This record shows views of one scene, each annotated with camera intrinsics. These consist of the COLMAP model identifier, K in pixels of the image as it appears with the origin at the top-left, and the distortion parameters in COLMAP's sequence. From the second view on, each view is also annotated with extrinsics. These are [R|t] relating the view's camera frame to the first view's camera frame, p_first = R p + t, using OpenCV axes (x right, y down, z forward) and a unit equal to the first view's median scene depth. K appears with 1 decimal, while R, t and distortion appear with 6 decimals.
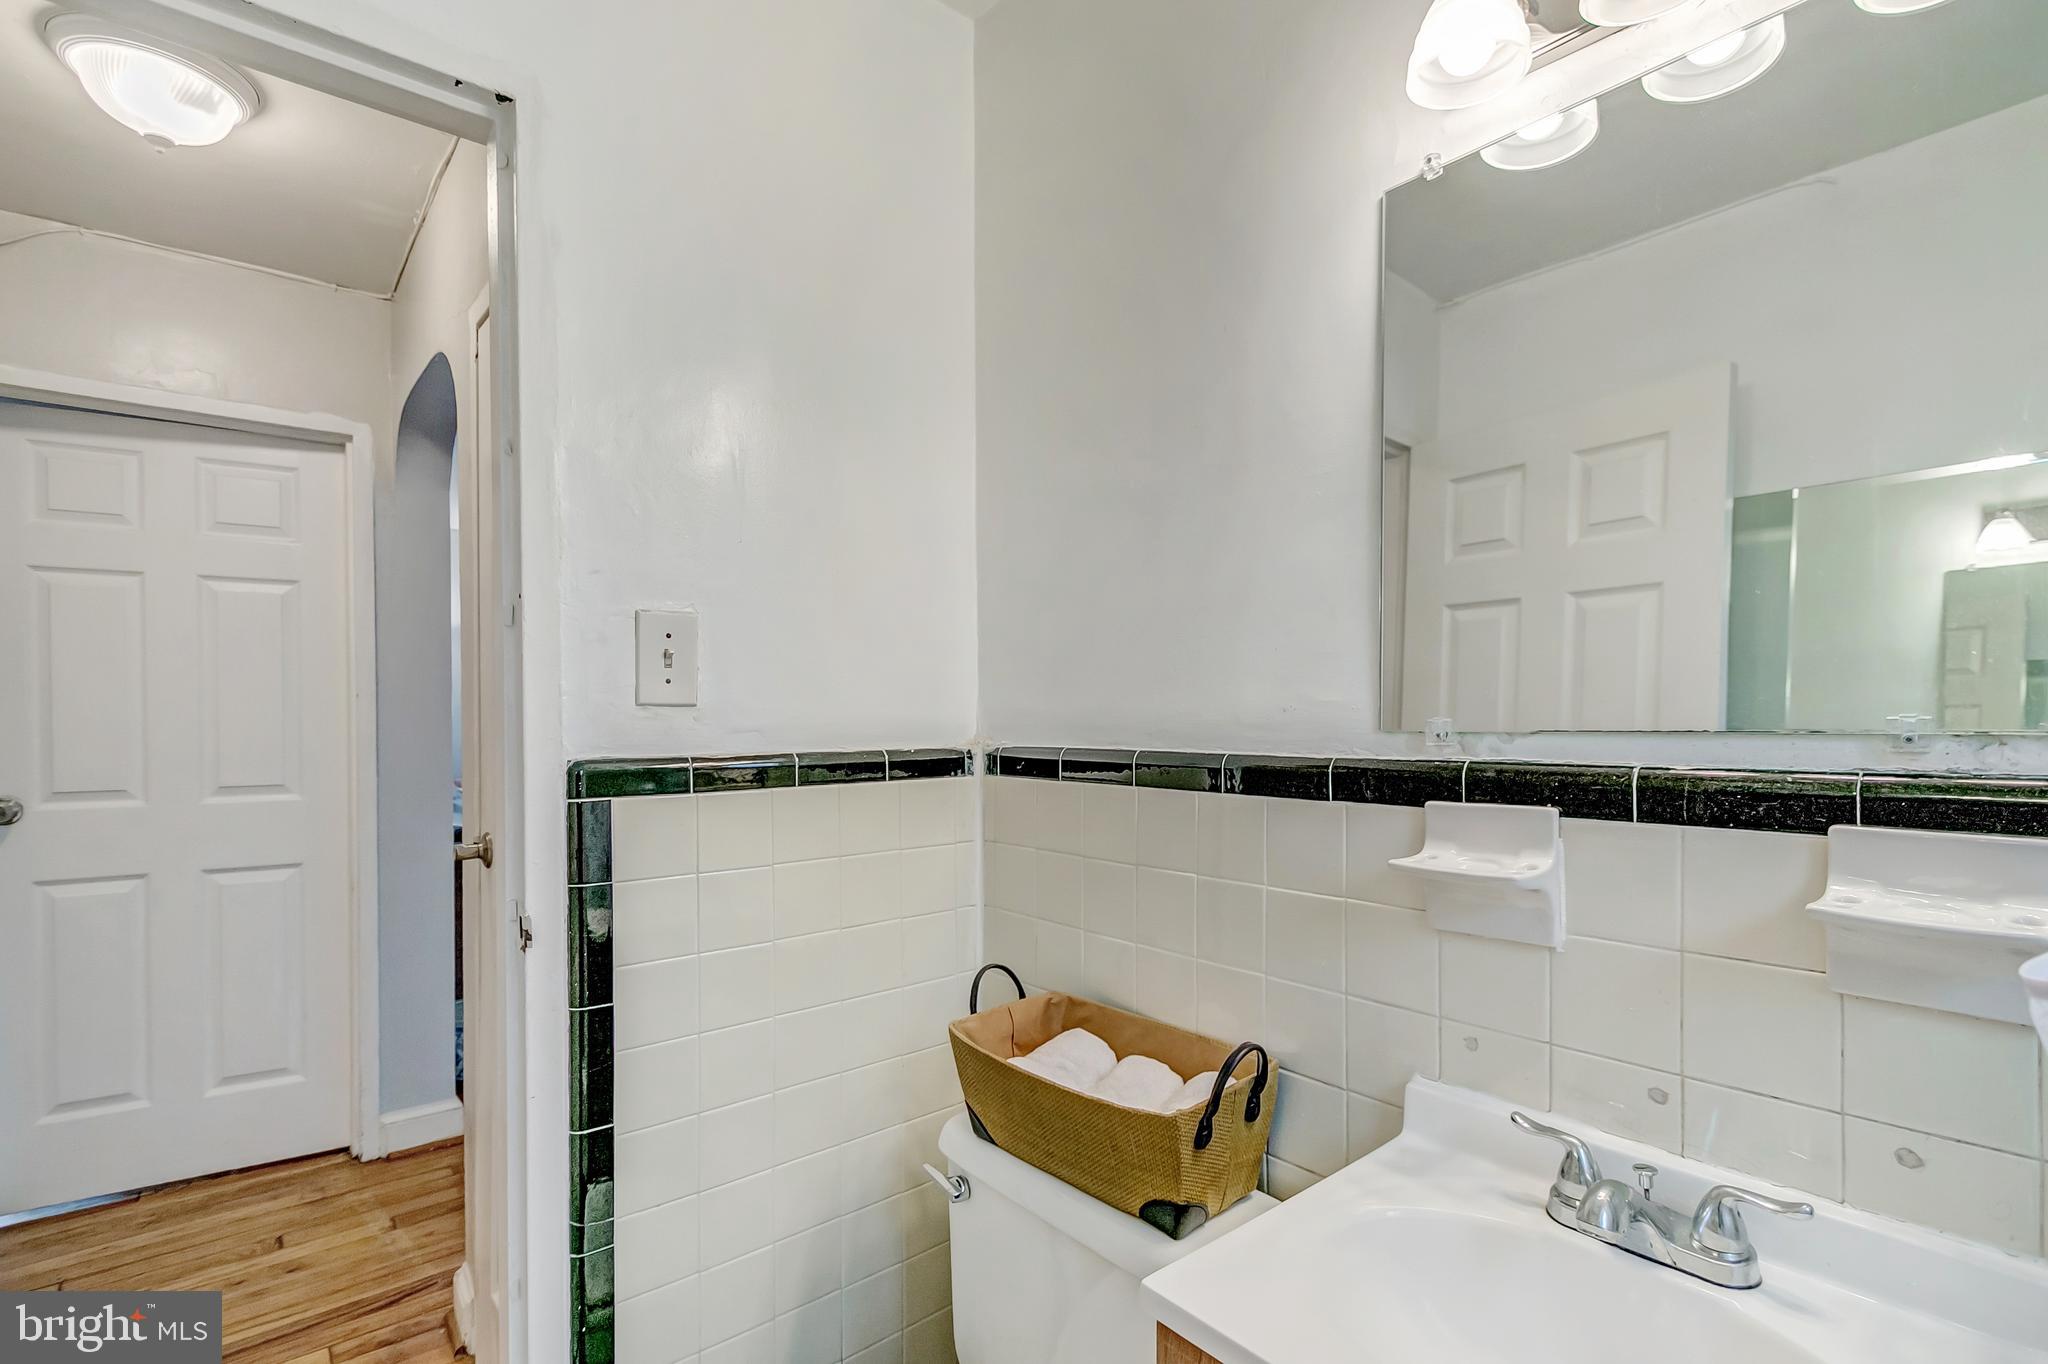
lens RADIAL K [[957.3, 0, 1022.0], [0, 957.3, 696.8], [0, 0, 1]] dist [0.005036, -0.003460]
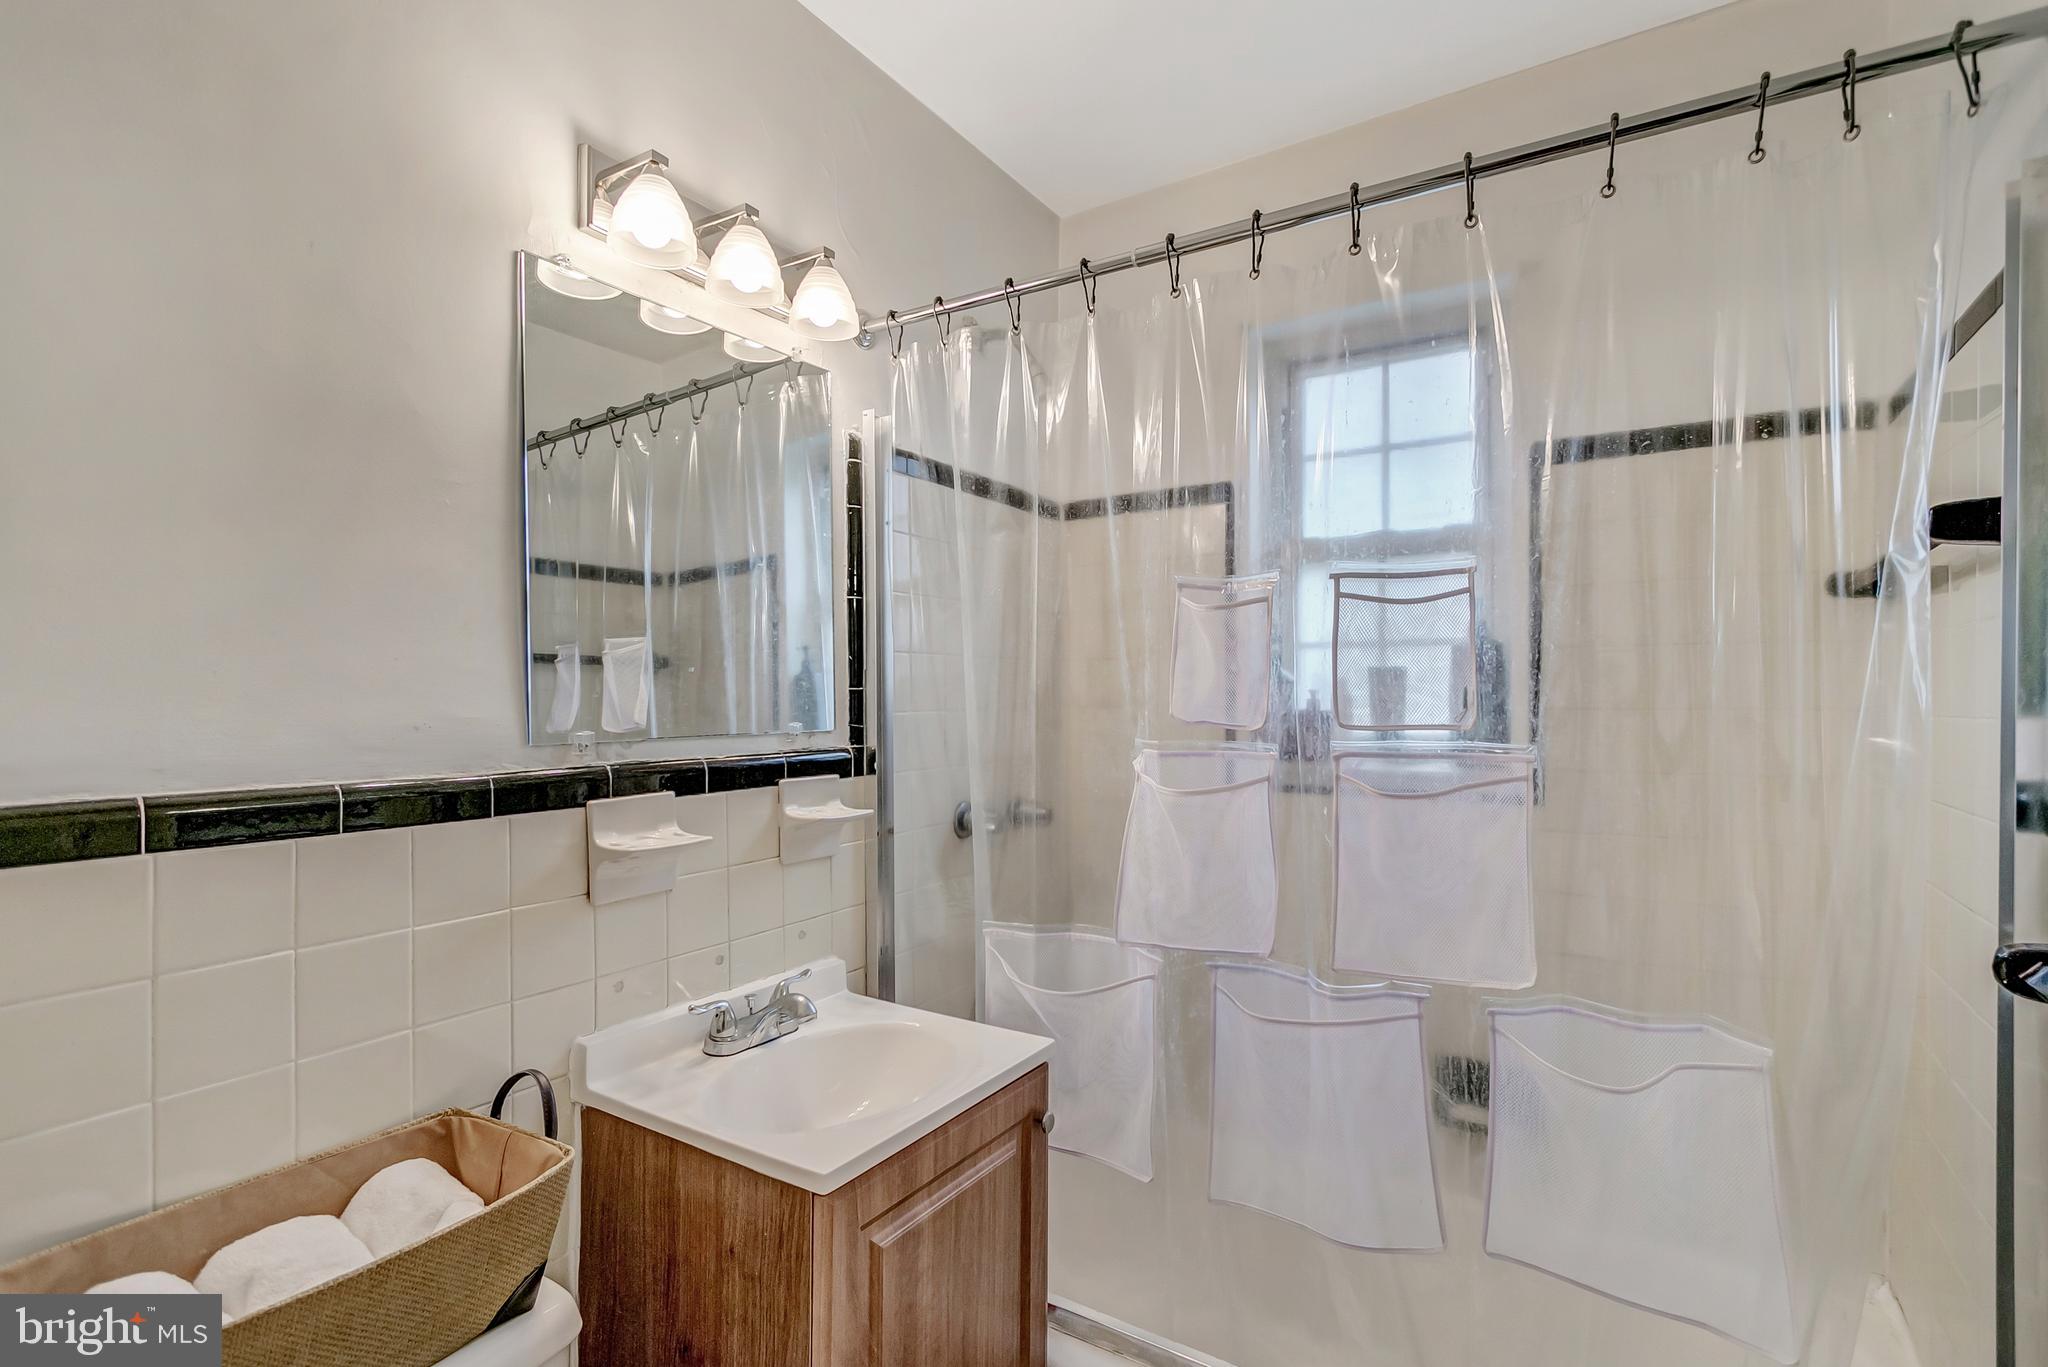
lens RADIAL K [[957.3, 0, 1022.3], [0, 957.3, 696.9], [0, 0, 1]] dist [0.005036, -0.003460]
pose [[-0.306547, 0.027851, 0.951448, -0.918280], [0.006633, 0.999610, -0.027123, 0.014871], [-0.951832, -0.002003, -0.306613, 0.881504]]
